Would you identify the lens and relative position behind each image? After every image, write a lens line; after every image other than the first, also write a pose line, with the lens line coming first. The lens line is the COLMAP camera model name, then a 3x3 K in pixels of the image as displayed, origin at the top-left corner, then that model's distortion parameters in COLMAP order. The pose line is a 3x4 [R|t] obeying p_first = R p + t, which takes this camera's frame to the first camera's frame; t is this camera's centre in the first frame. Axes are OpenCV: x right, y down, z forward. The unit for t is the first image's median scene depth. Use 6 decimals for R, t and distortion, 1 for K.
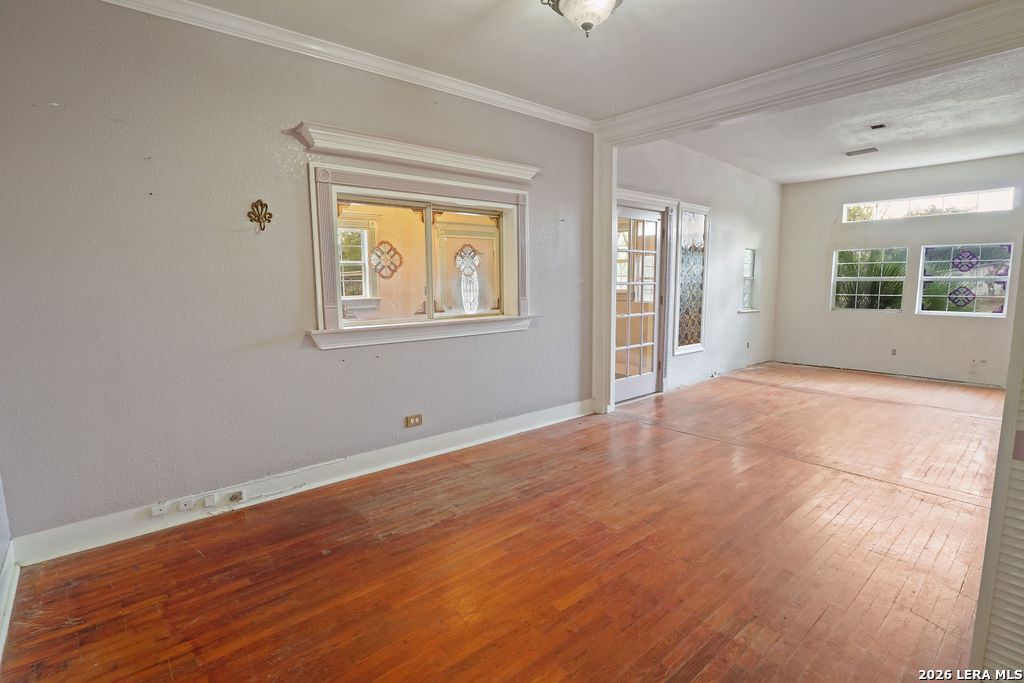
lens RADIAL K [[503.7, 0, 513.3], [0, 503.7, 342.1], [0, 0, 1]] dist [-0.034482, 0.007189]
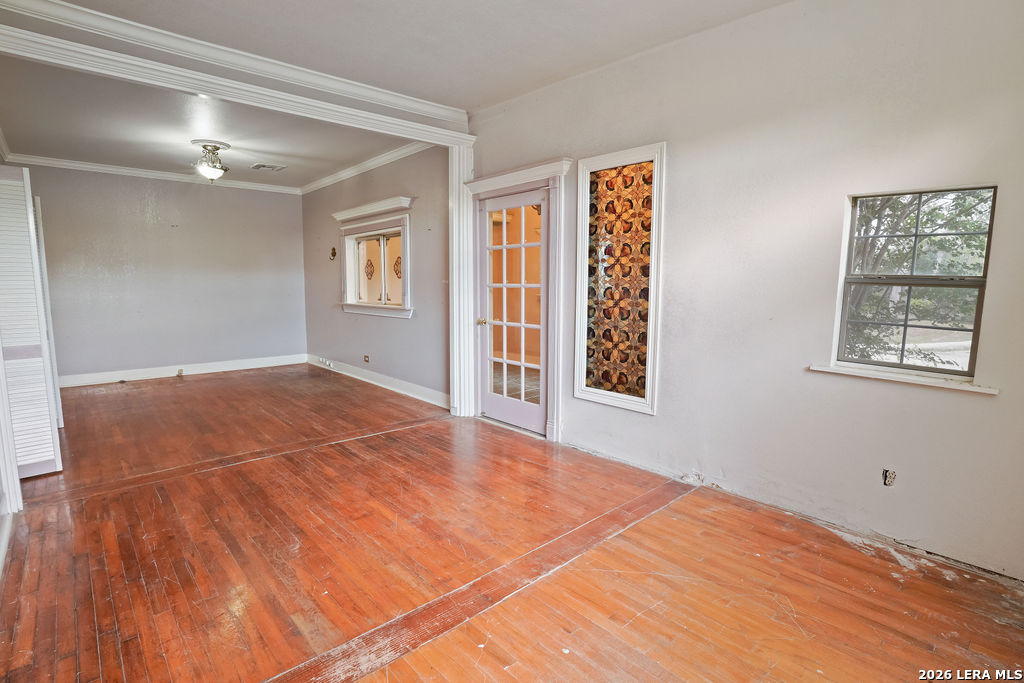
lens RADIAL K [[503.7, 0, 514.8], [0, 503.7, 339.5], [0, 0, 1]] dist [-0.034482, 0.007189]
pose [[0.011036, 0.120132, -0.992697, 0.939843], [-0.123174, 0.985360, 0.117875, -0.112311], [0.992324, 0.120974, 0.025671, 0.872923]]
